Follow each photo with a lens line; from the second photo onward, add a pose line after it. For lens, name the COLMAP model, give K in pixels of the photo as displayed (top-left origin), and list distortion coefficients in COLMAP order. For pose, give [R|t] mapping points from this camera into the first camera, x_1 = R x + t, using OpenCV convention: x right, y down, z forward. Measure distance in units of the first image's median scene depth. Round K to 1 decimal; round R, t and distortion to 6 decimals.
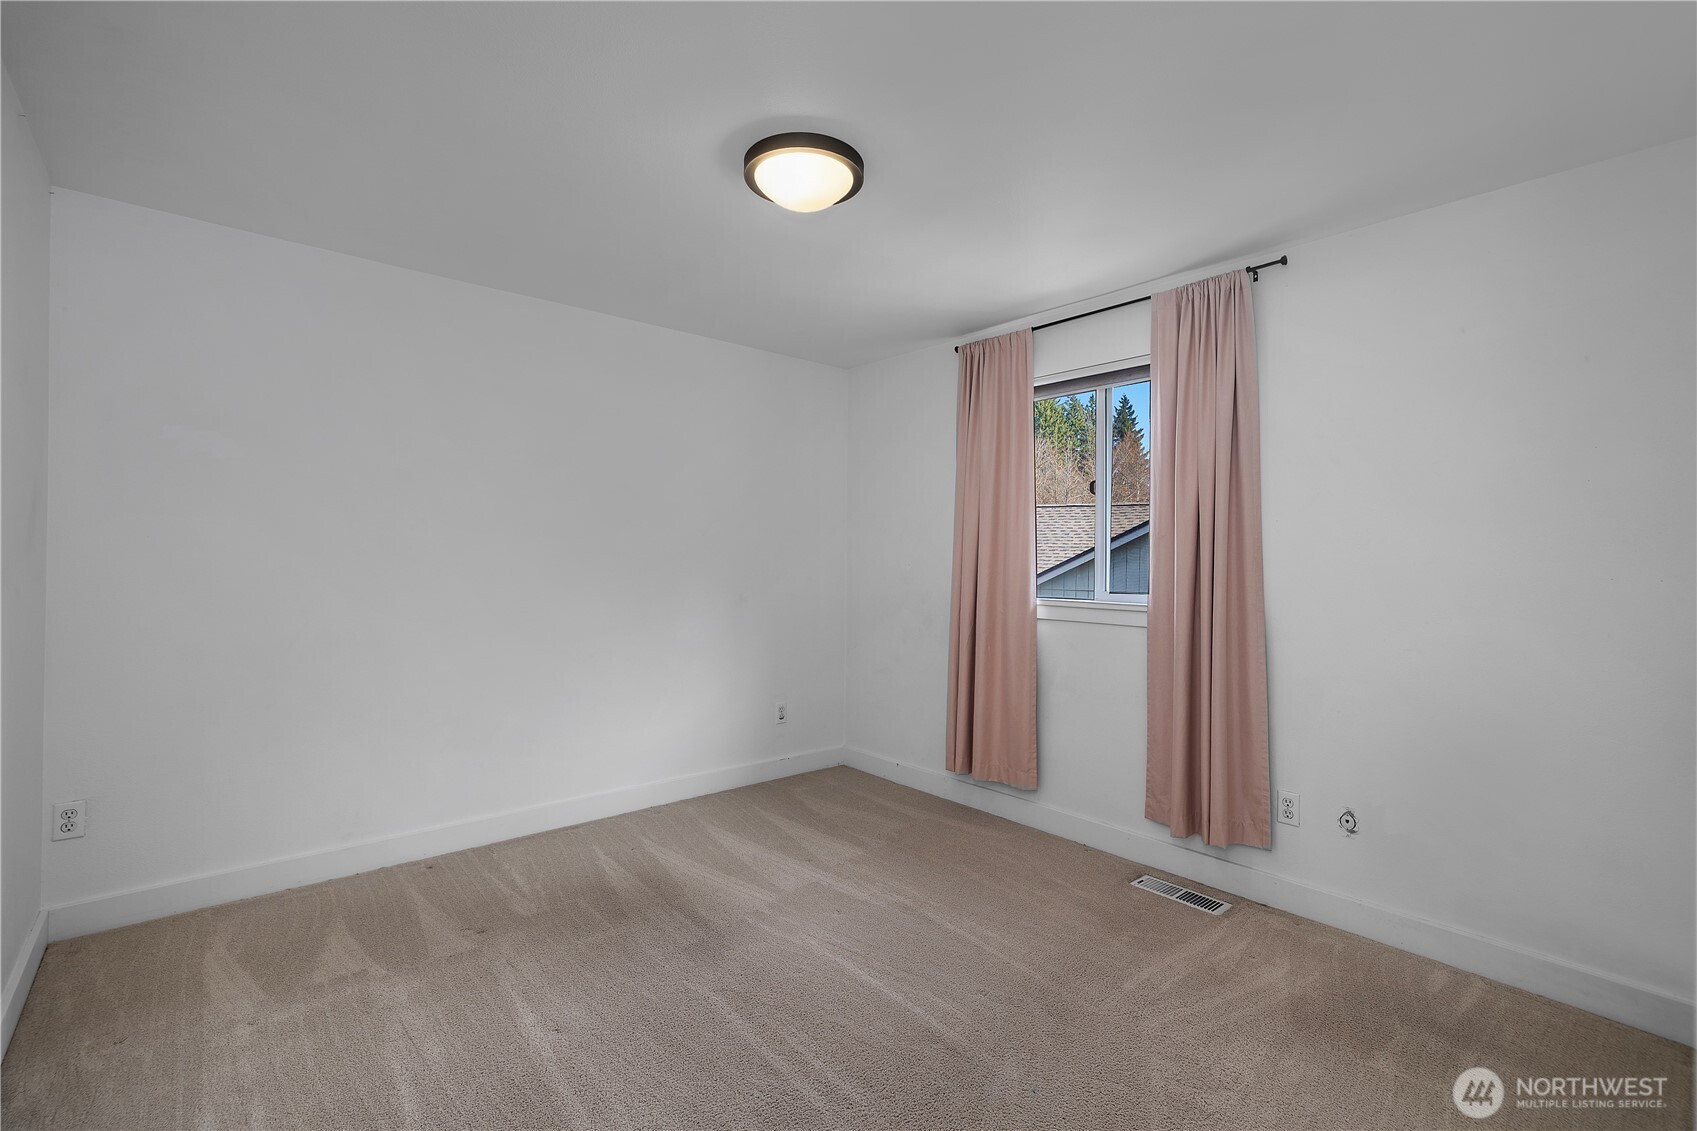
lens RADIAL K [[740.6, 0, 848.0], [0, 740.6, 543.4], [0, 0, 1]] dist [0.000296, -0.000100]
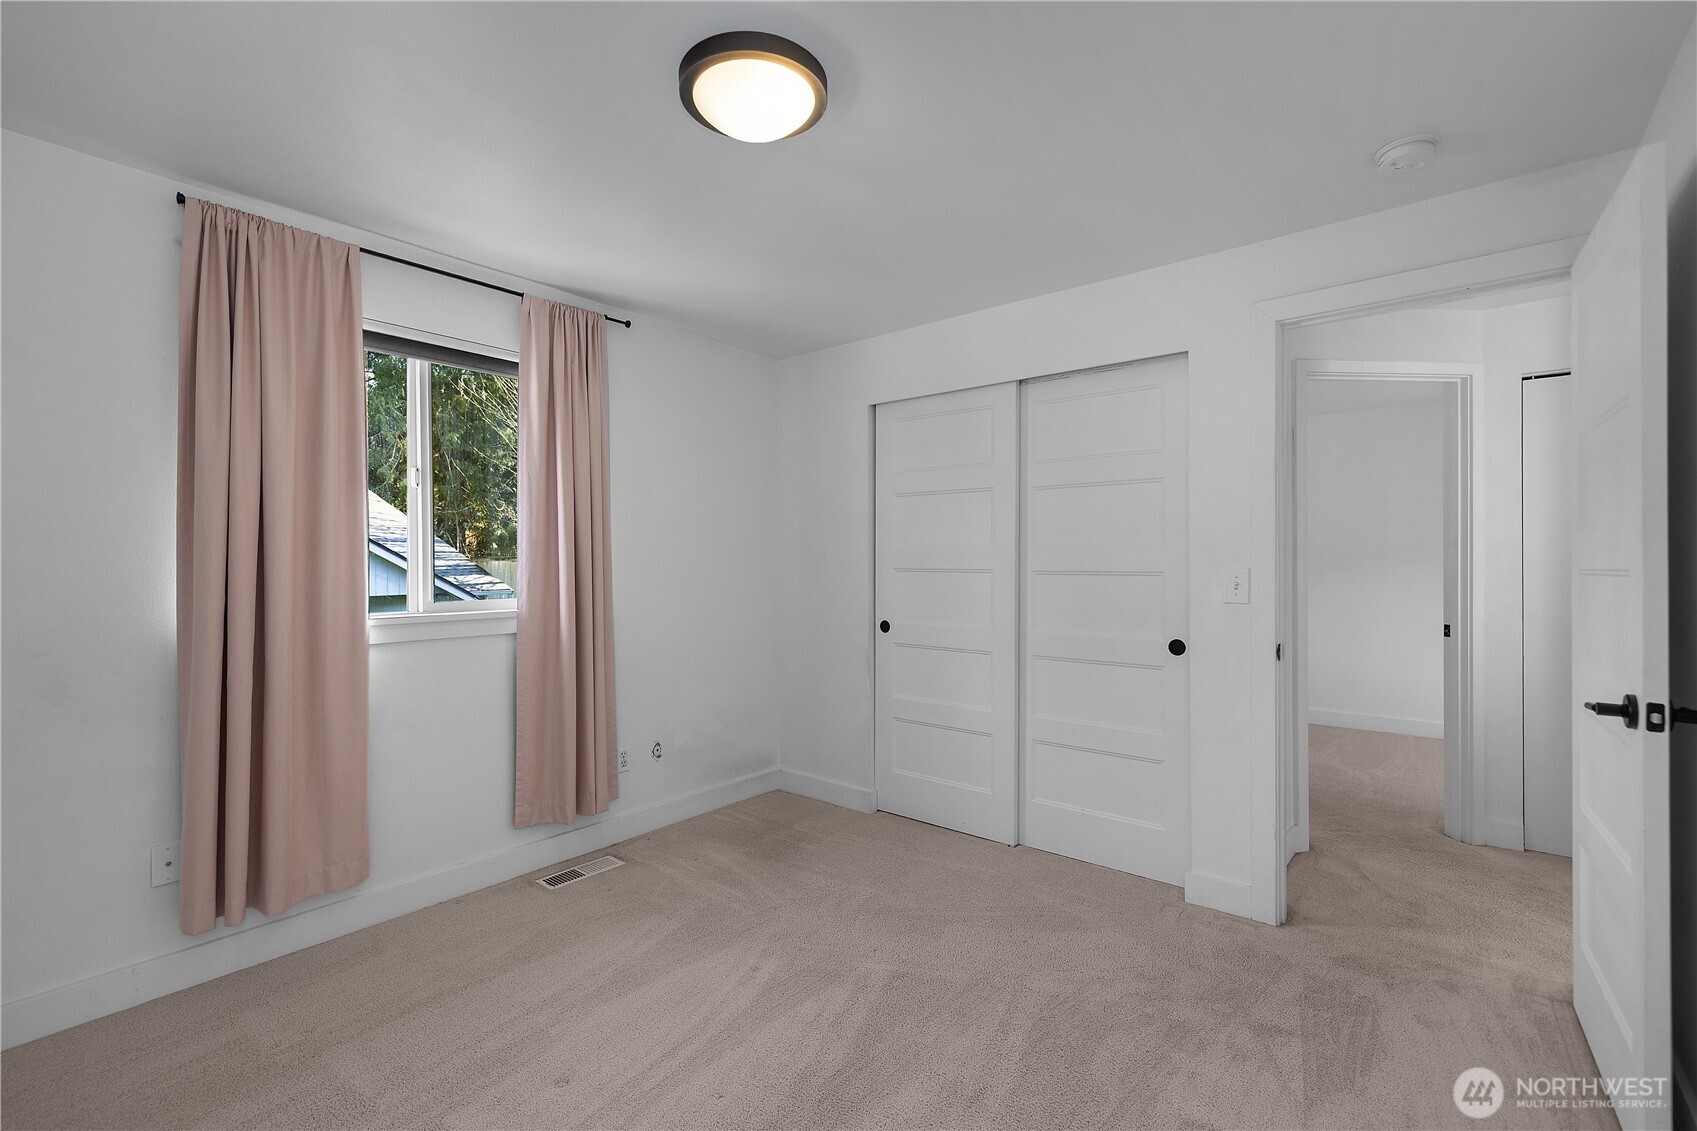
lens RADIAL K [[739.1, 0, 866.8], [0, 739.1, 564.9], [0, 0, 1]] dist [0.000806, -0.000188]
pose [[-0.175546, -0.008831, 0.984432, -0.643591], [-0.012303, 0.999901, 0.006776, 0.011343], [-0.984394, -0.010922, -0.175637, 0.732643]]
